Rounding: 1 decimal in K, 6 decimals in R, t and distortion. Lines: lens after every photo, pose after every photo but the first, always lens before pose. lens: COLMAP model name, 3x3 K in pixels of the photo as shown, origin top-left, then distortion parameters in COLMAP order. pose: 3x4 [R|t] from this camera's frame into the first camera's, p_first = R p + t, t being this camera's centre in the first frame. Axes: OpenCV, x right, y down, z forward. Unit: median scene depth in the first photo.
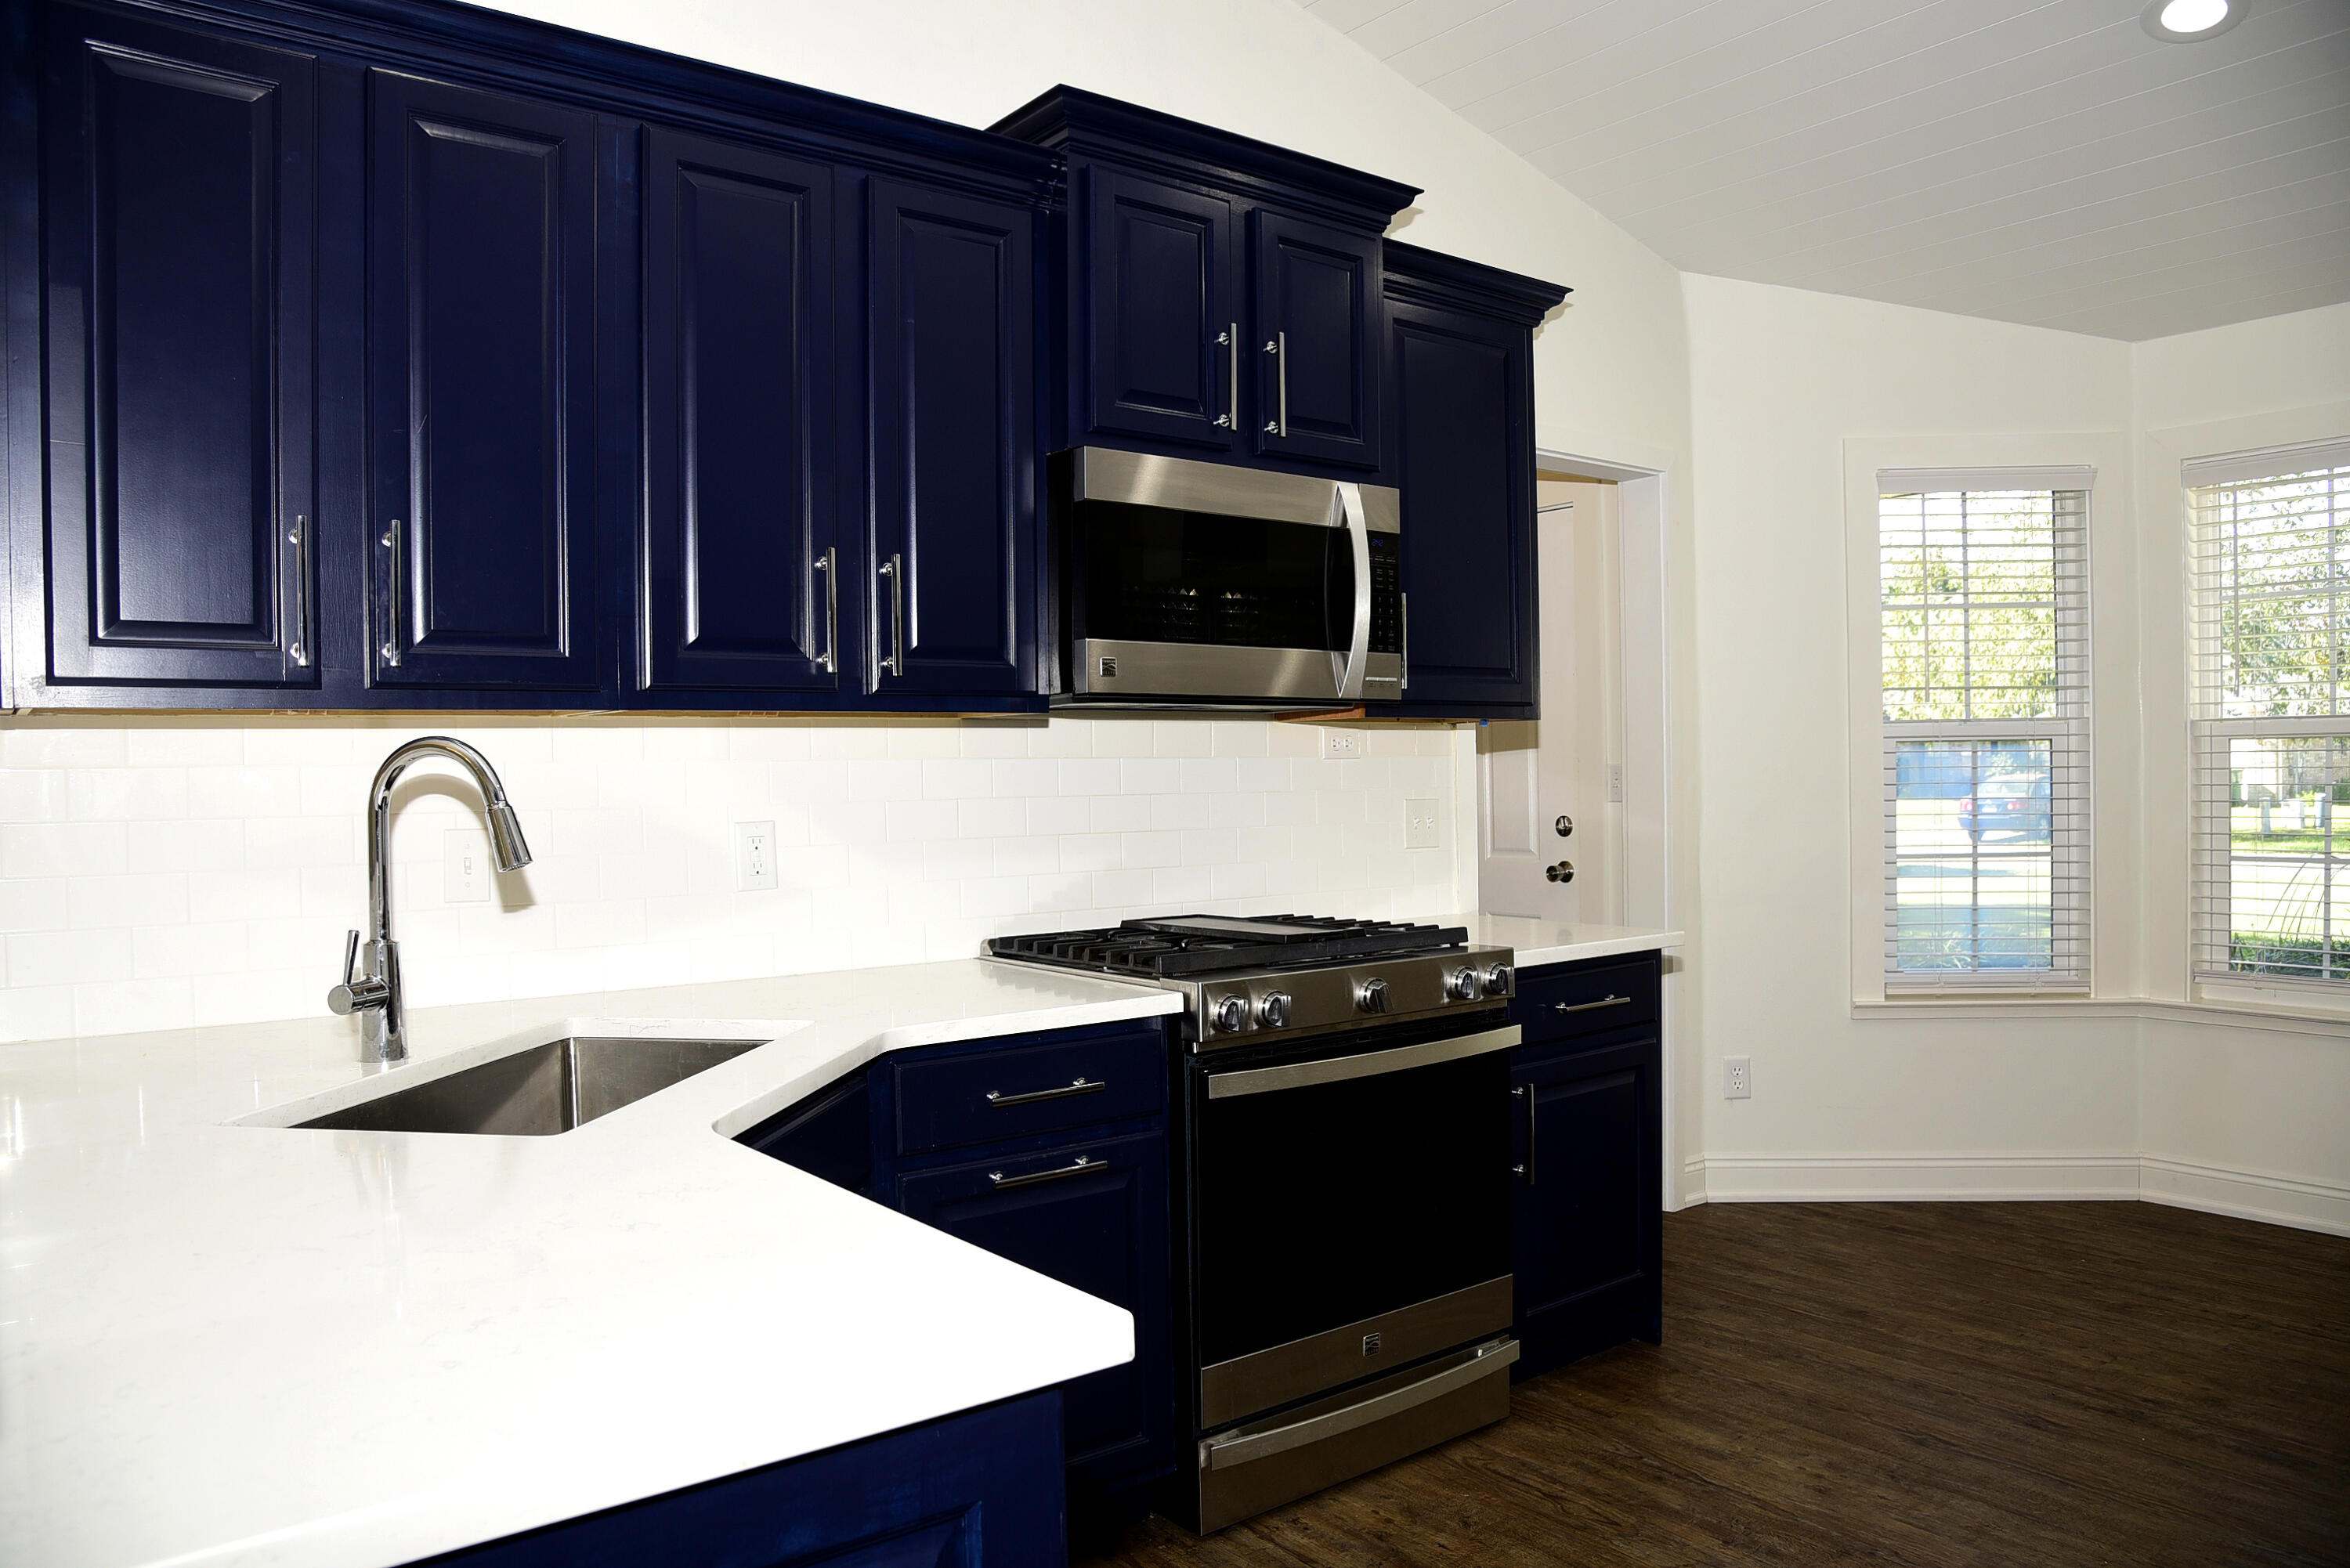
lens RADIAL K [[1596.7, 0, 1172.7], [0, 1596.7, 780.8], [0, 0, 1]] dist [-0.107611, 0.055092]
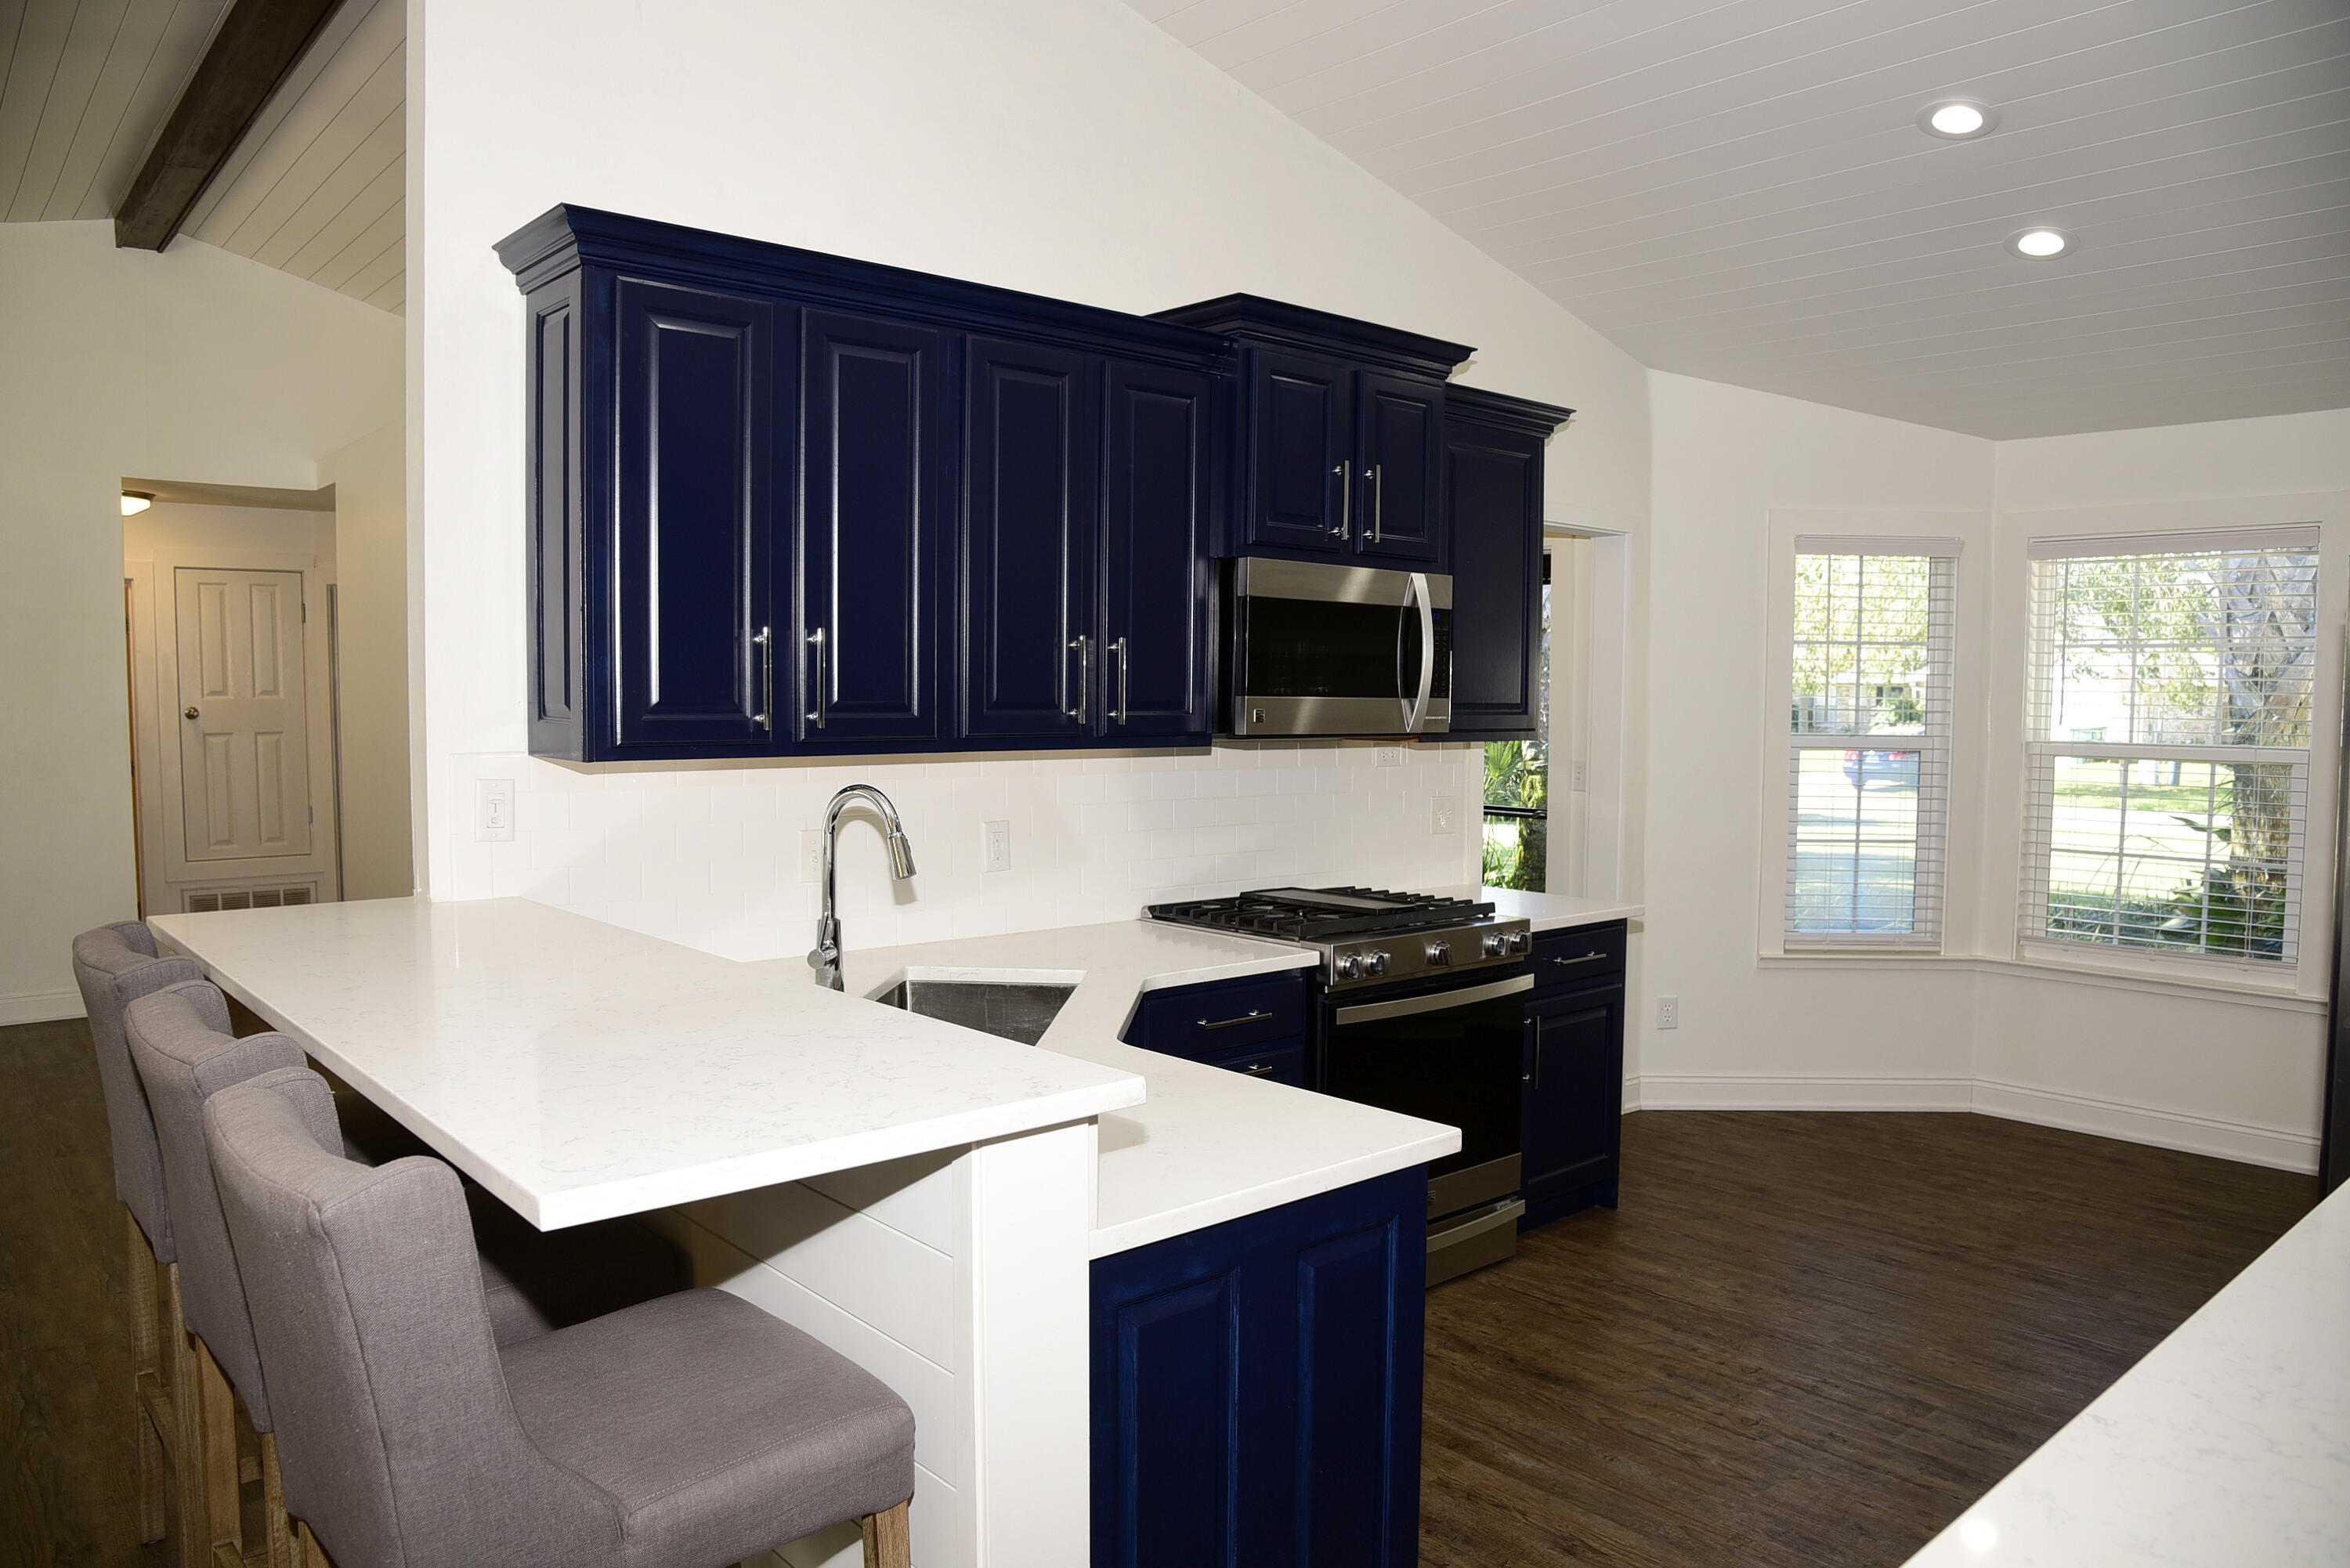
lens RADIAL K [[1596.7, 0, 1184.6], [0, 1596.7, 776.0], [0, 0, 1]] dist [-0.107611, 0.055092]
pose [[0.997349, 0.021768, 0.069427, -0.178988], [-0.024859, 0.998723, 0.043970, -0.070200], [-0.068382, -0.045580, 0.996618, -0.343454]]
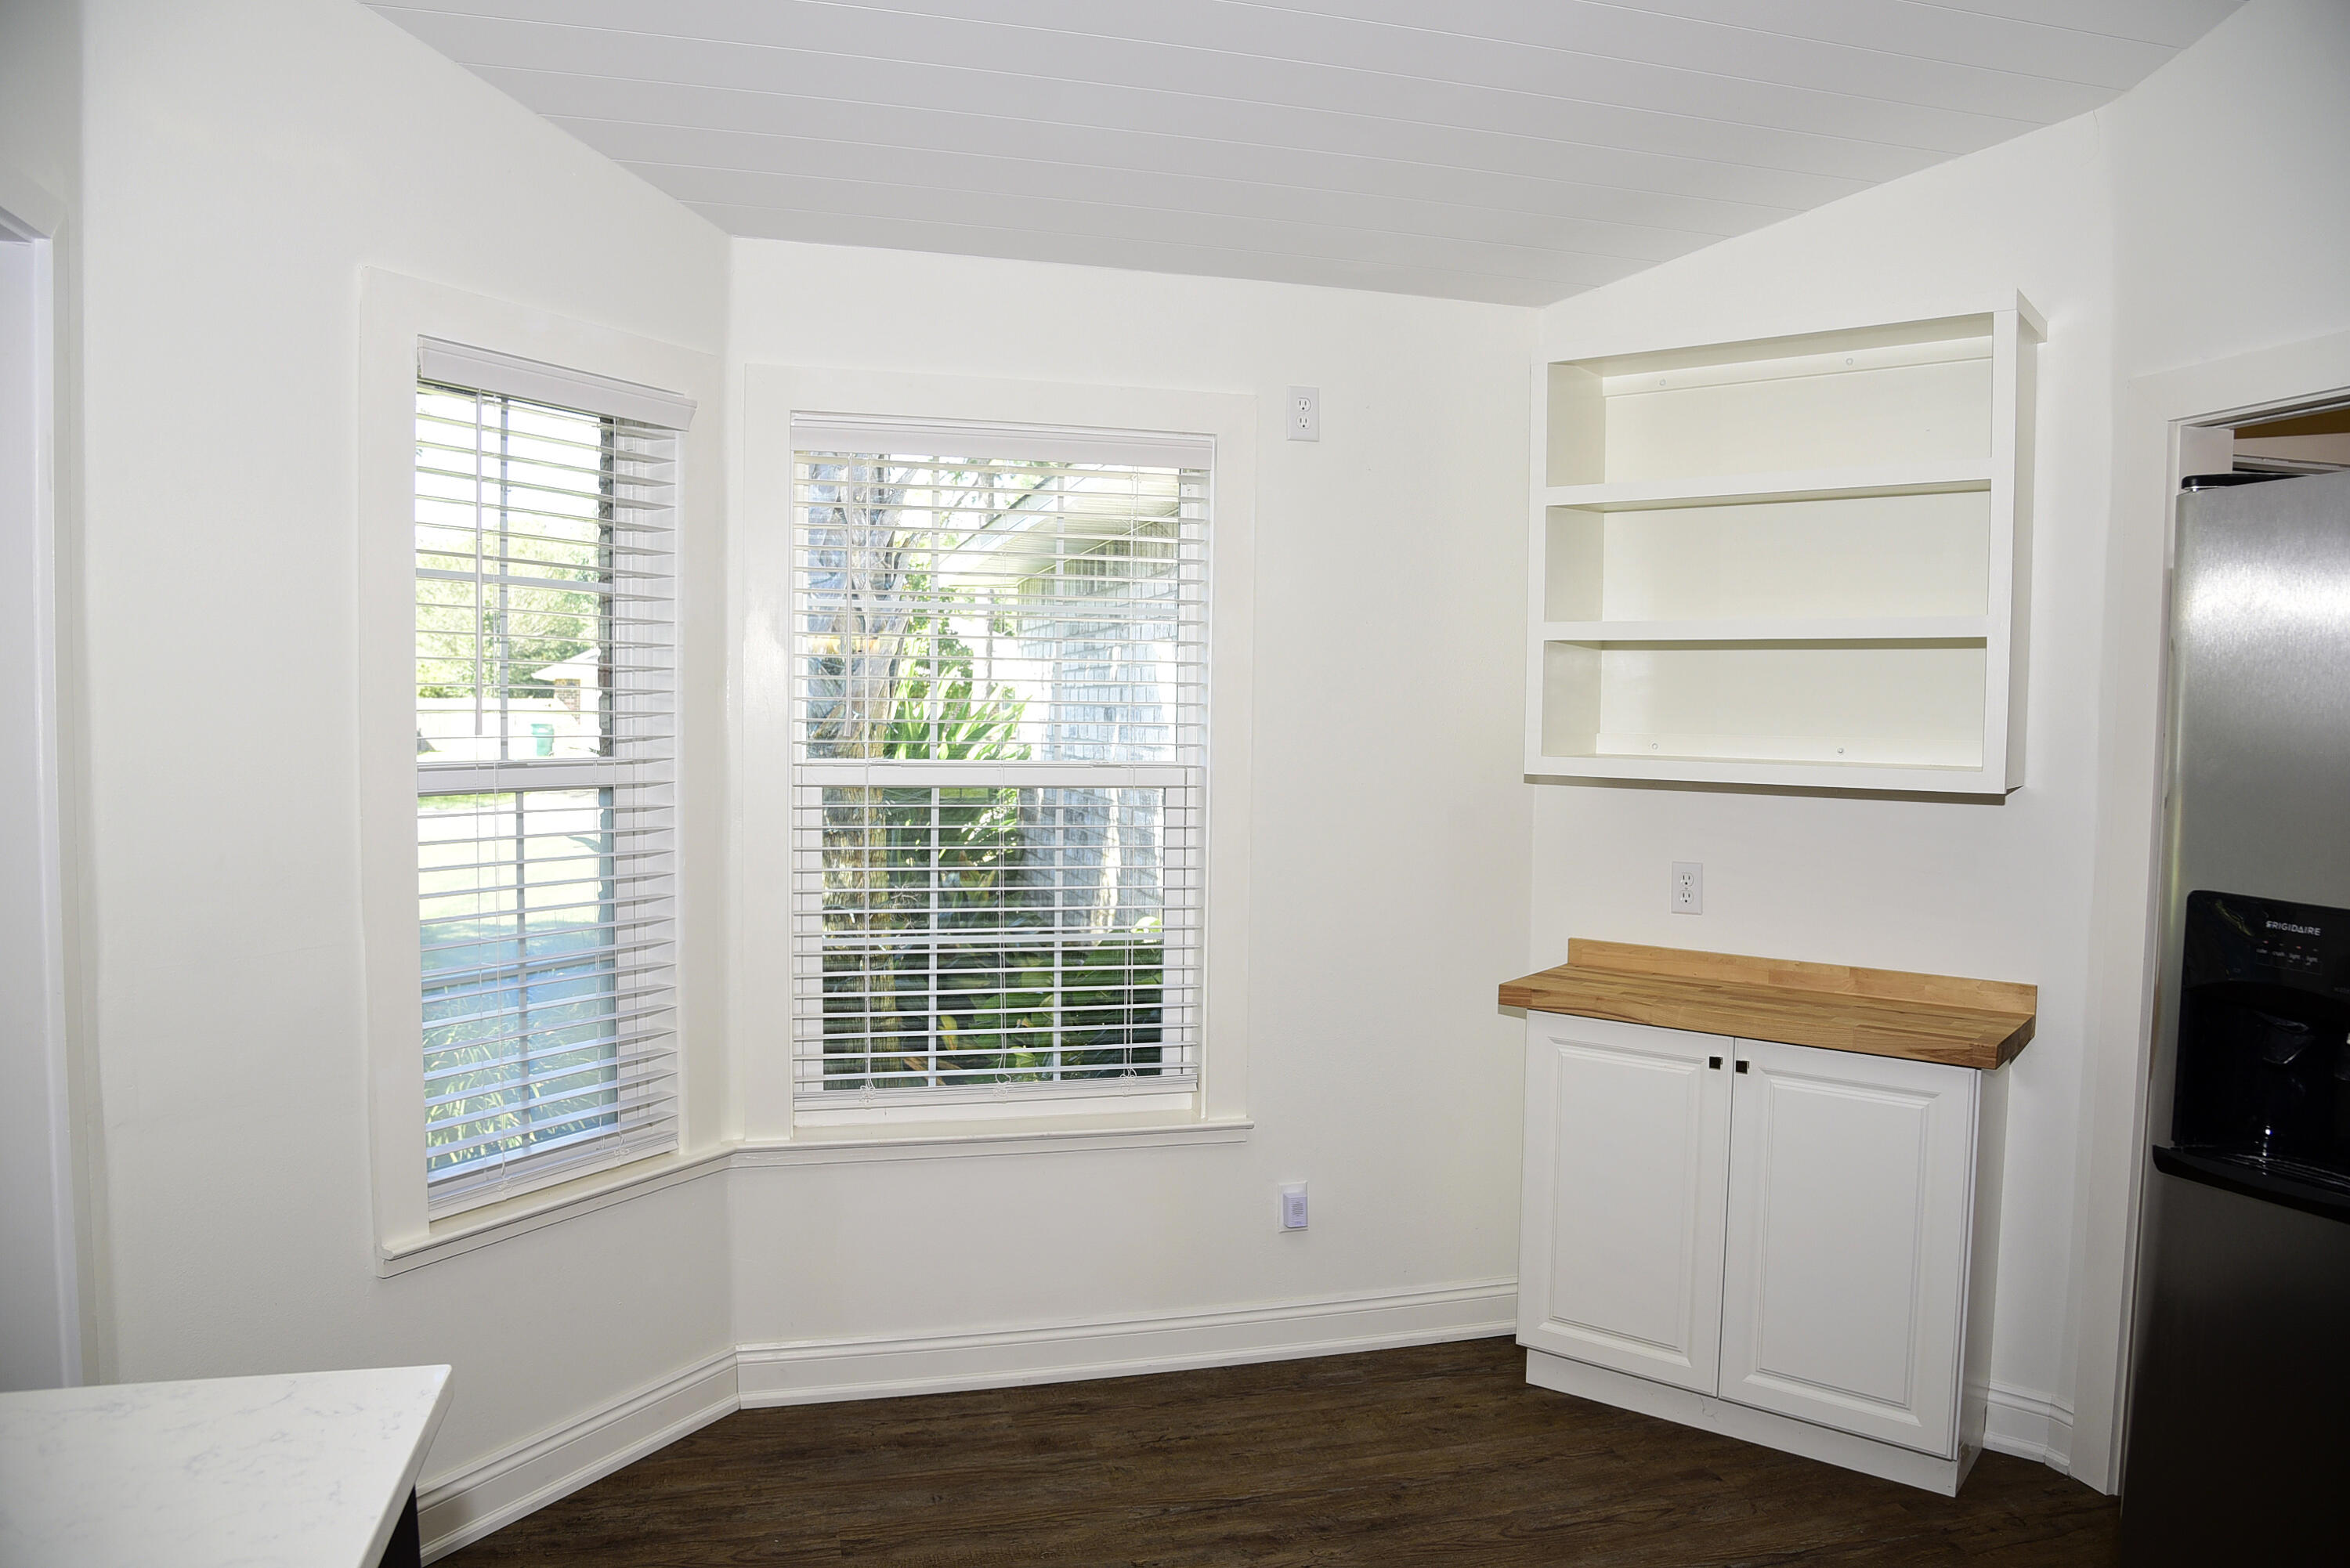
lens RADIAL K [[1596.7, 0, 1168.5], [0, 1596.7, 806.4], [0, 0, 1]] dist [-0.107611, 0.055092]
pose [[0.380040, -0.035590, 0.924285, 0.027194], [-0.020250, 0.998700, 0.046782, -0.083512], [-0.924749, -0.036496, 0.378825, 0.768860]]
